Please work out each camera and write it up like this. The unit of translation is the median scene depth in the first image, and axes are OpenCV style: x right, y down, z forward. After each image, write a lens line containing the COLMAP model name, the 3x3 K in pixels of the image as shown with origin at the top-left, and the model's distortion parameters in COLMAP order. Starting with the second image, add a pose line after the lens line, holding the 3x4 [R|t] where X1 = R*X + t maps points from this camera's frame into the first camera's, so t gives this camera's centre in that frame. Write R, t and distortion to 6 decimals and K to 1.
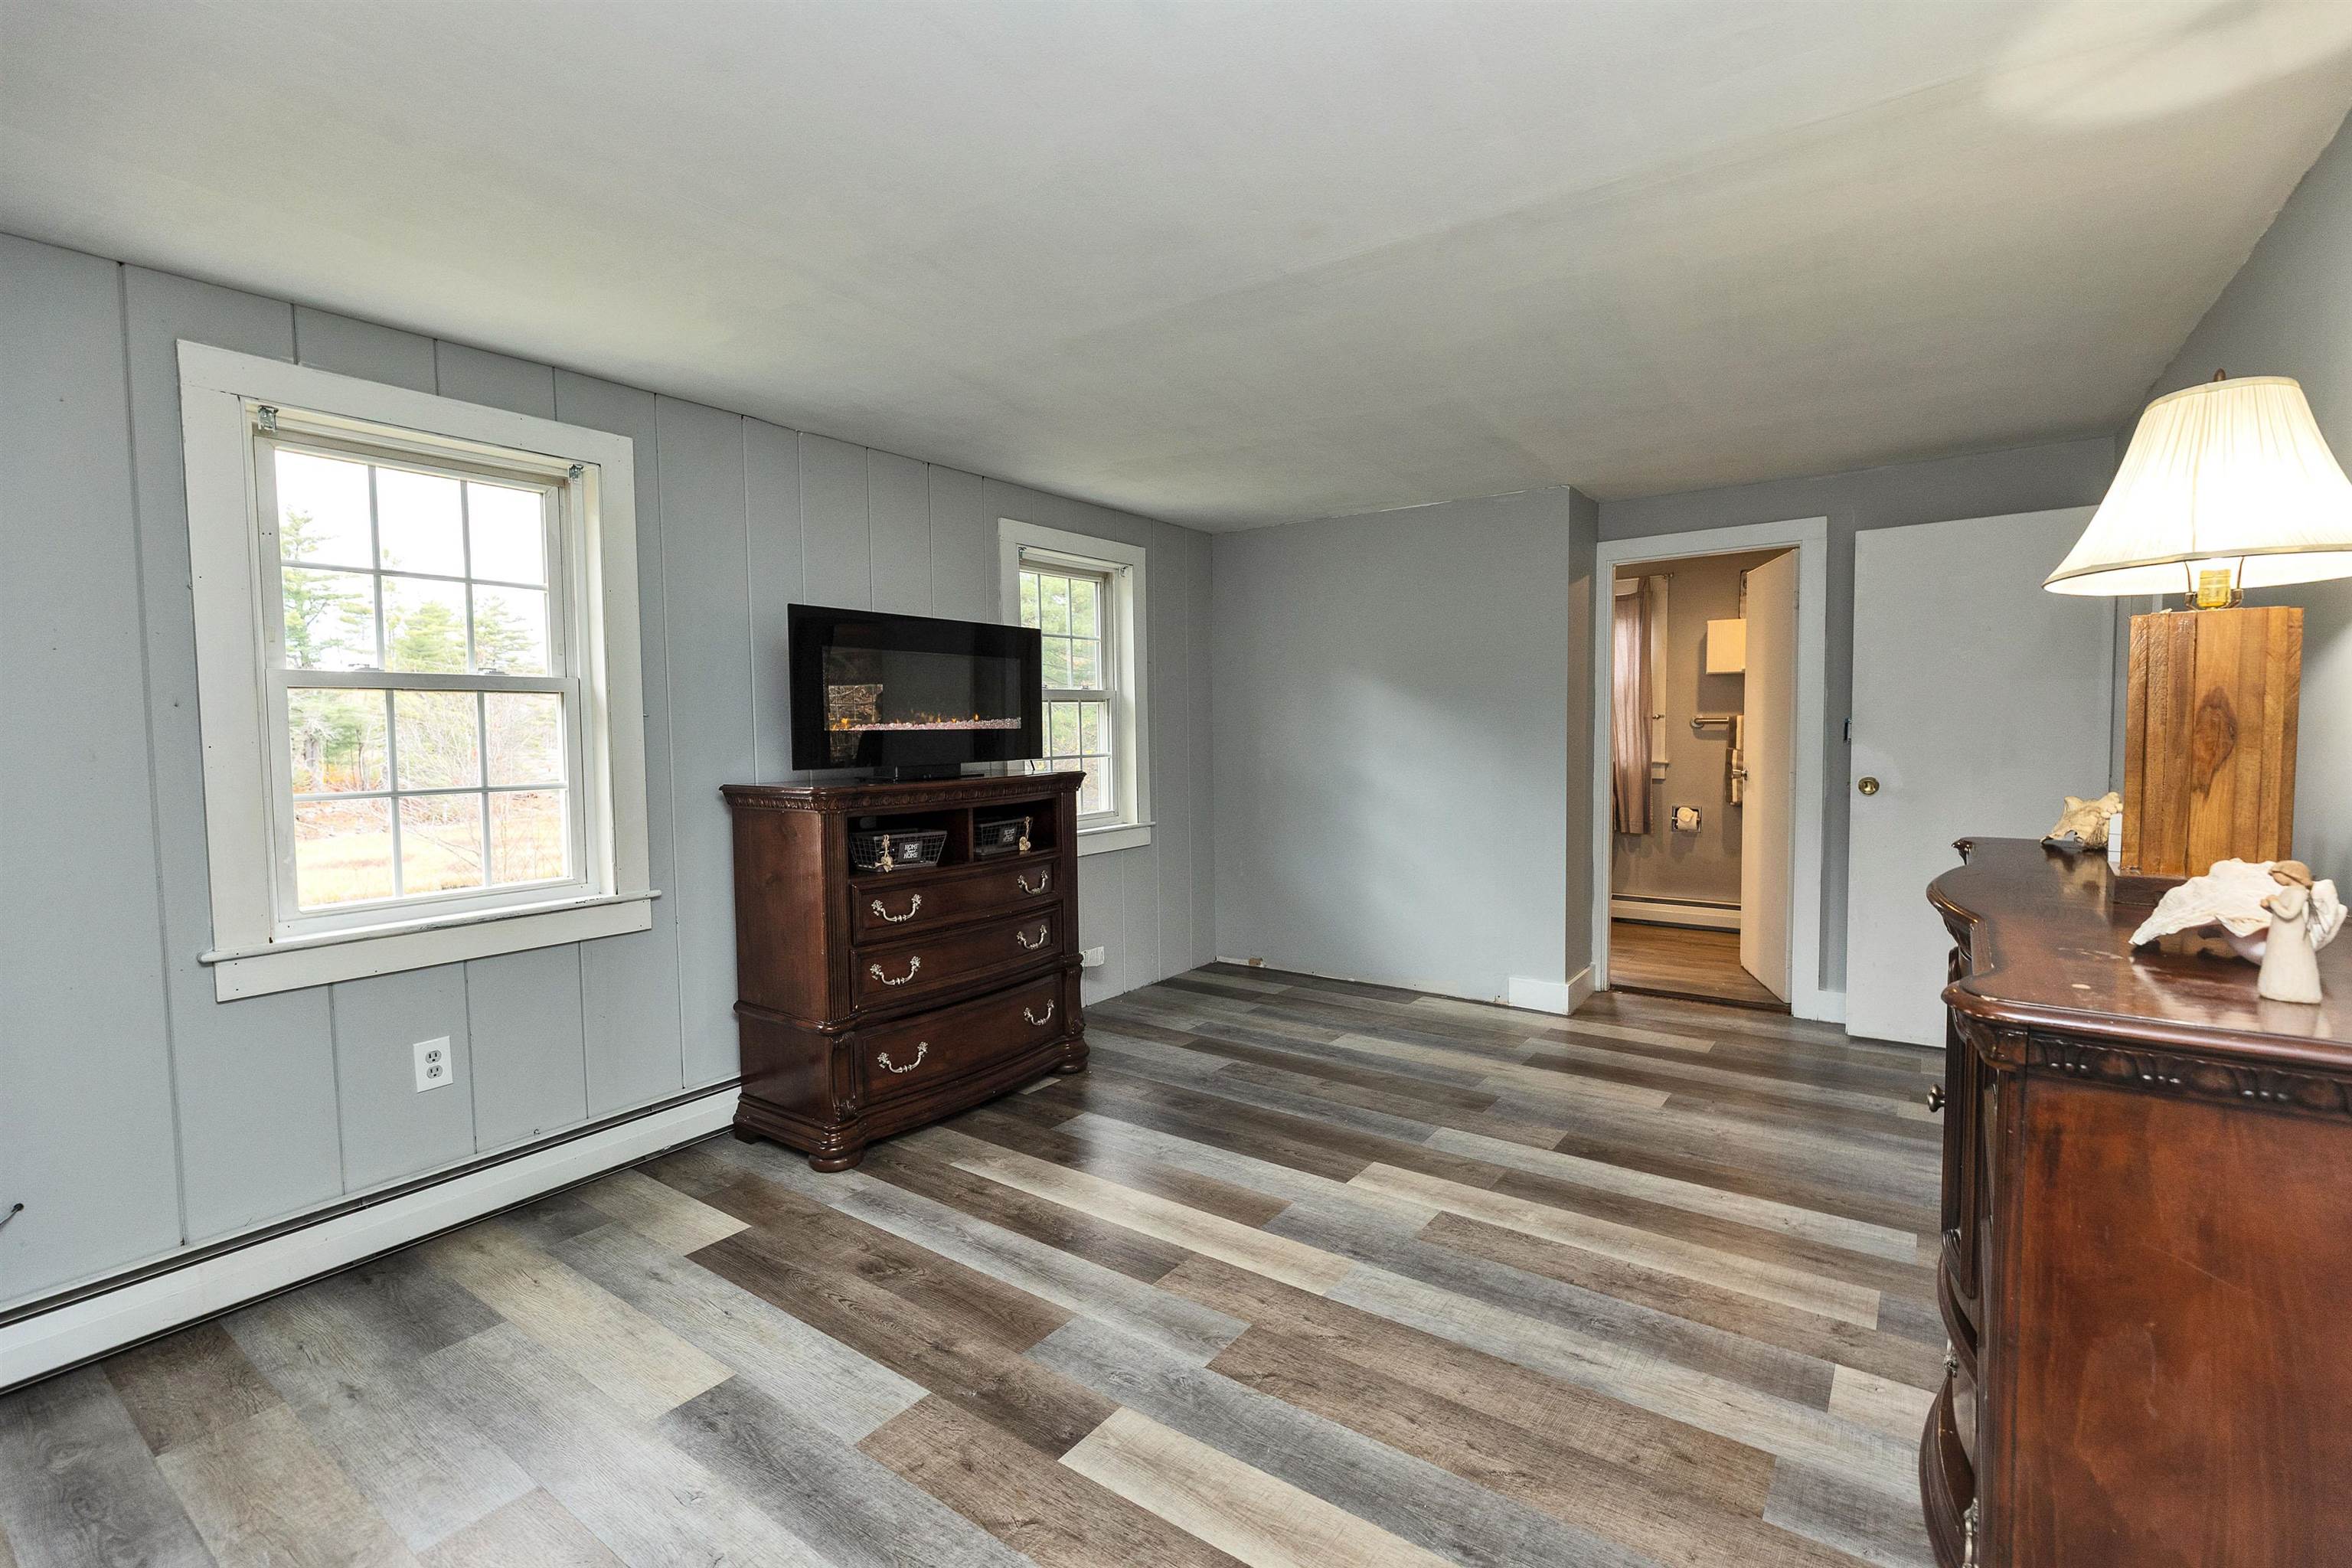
lens RADIAL K [[1071.8, 0, 1173.6], [0, 1071.8, 774.6], [0, 0, 1]] dist [0.015891, -0.000946]
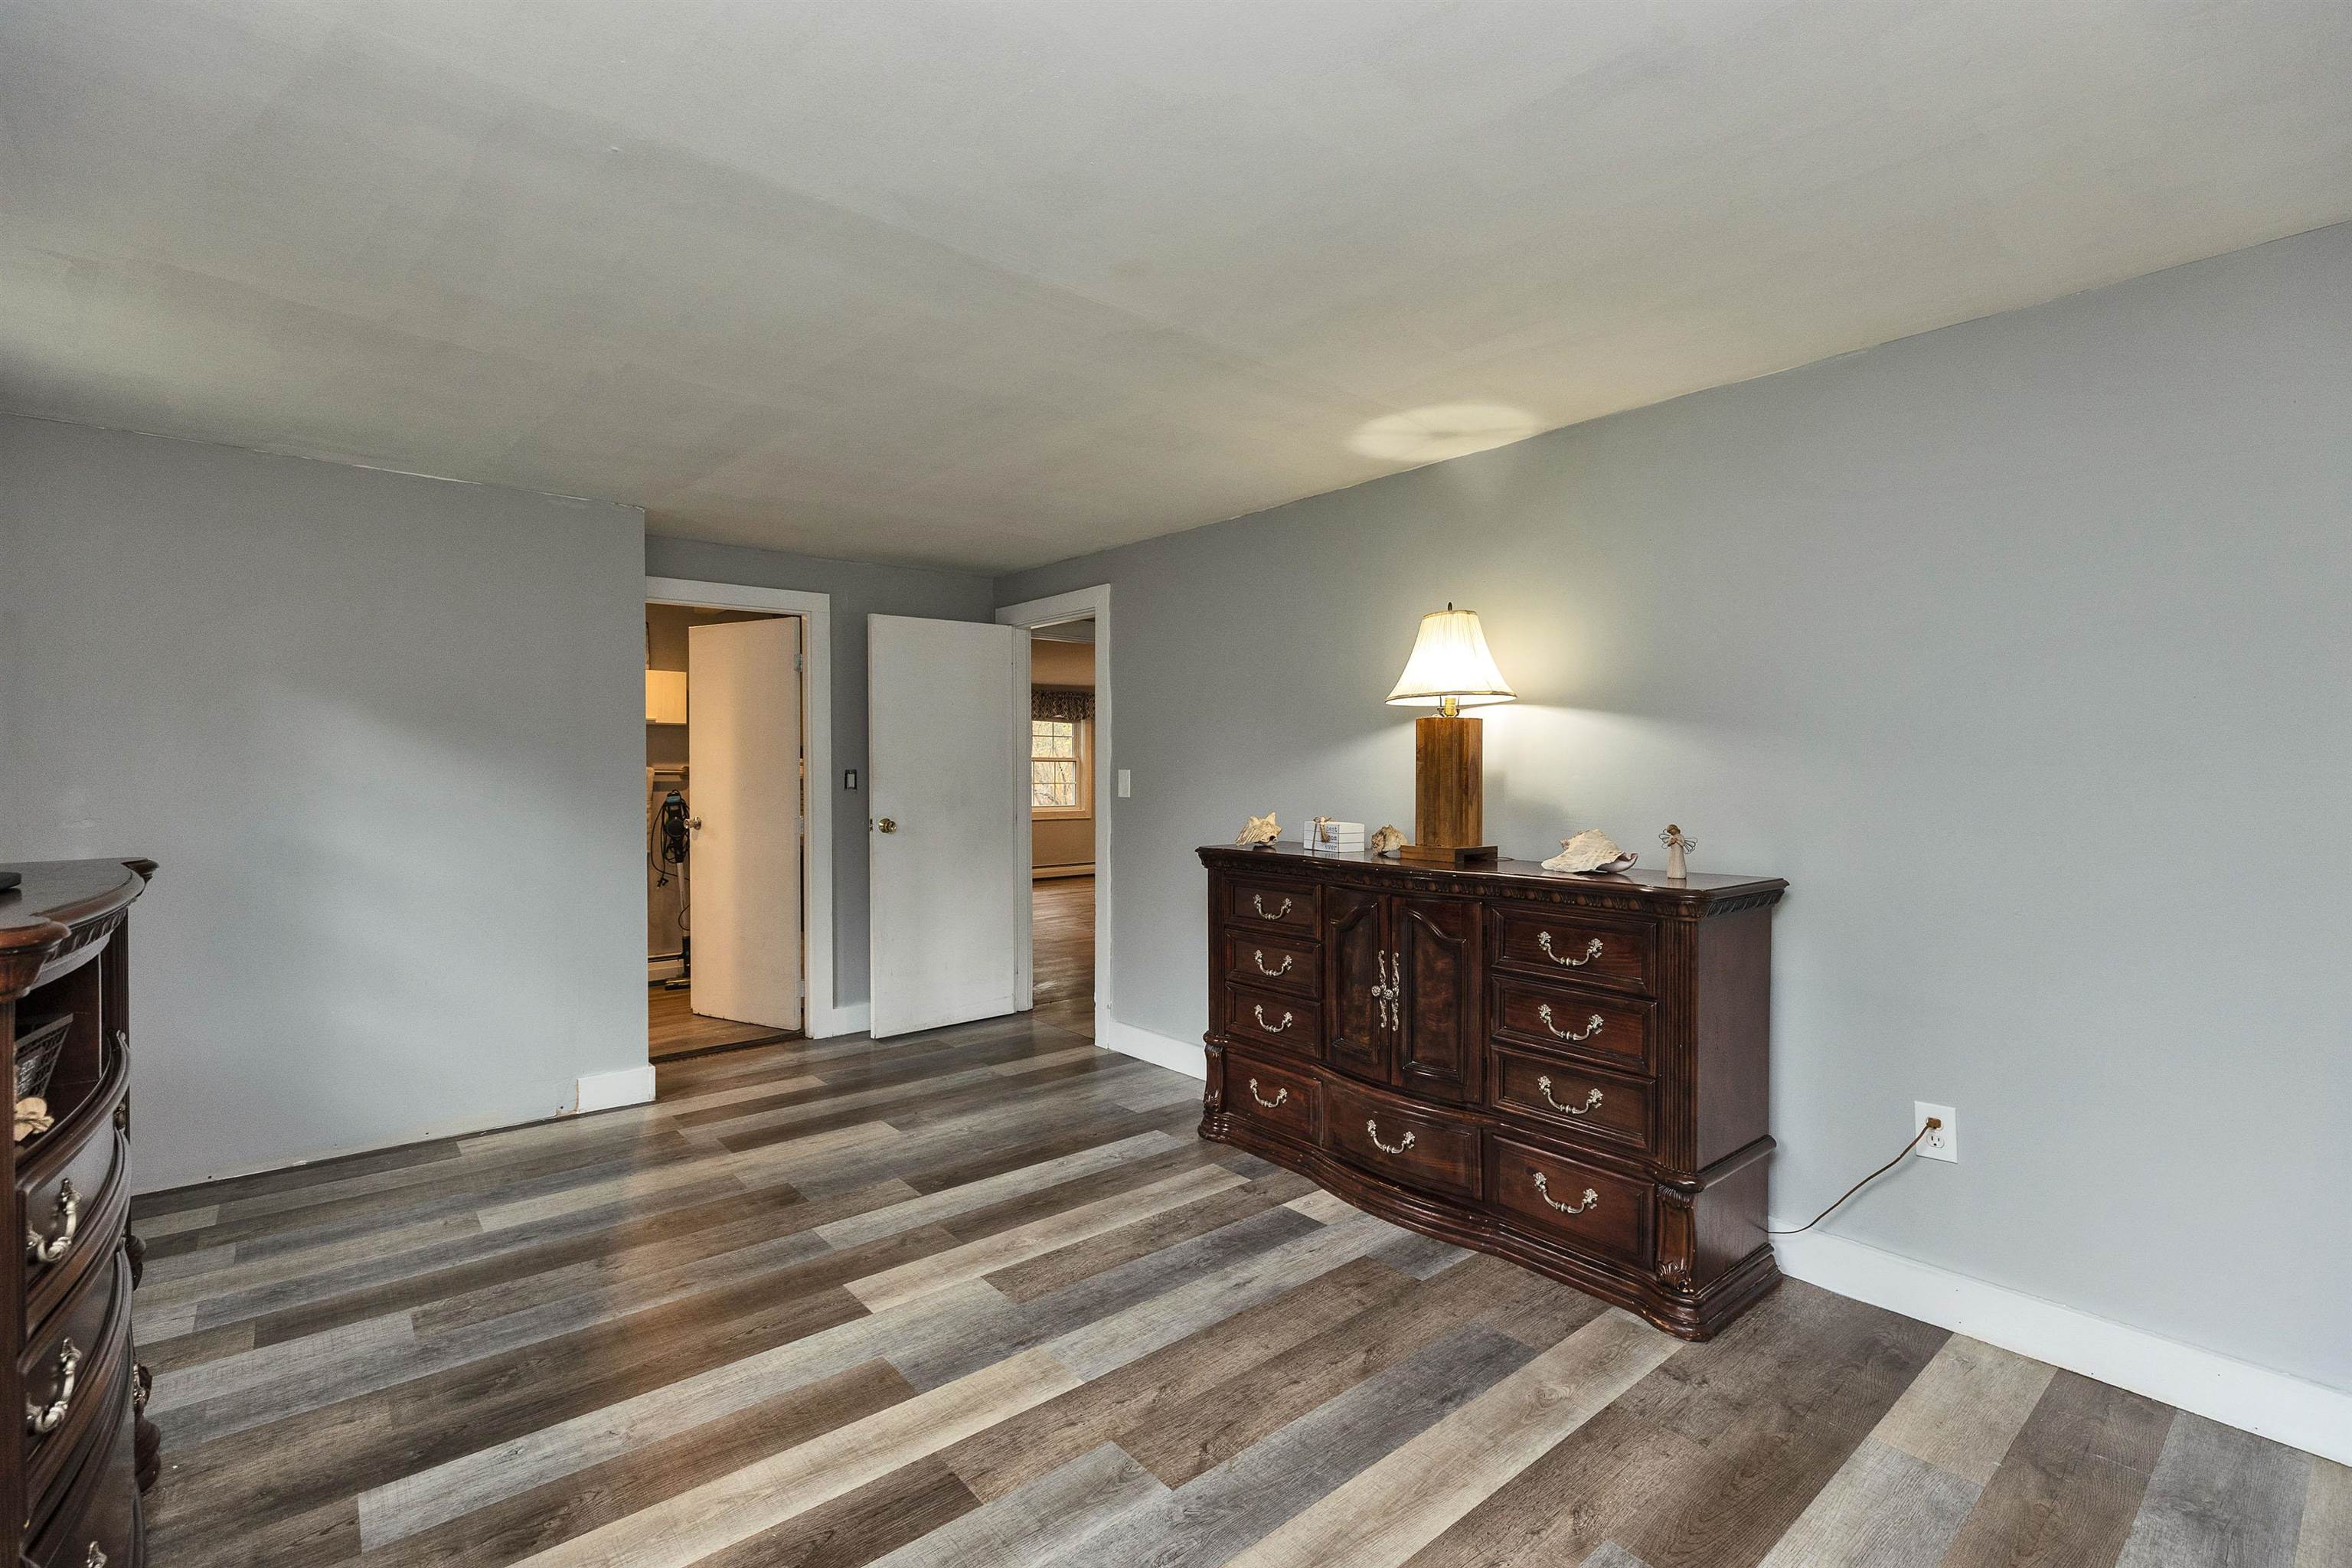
lens RADIAL K [[1071.8, 0, 1173.6], [0, 1071.8, 774.6], [0, 0, 1]] dist [0.015891, -0.000946]
pose [[0.224089, 0.008256, 0.974534, -0.557220], [0.041752, 0.998965, -0.018063, -0.014431], [-0.973674, 0.044736, 0.223513, 0.513121]]
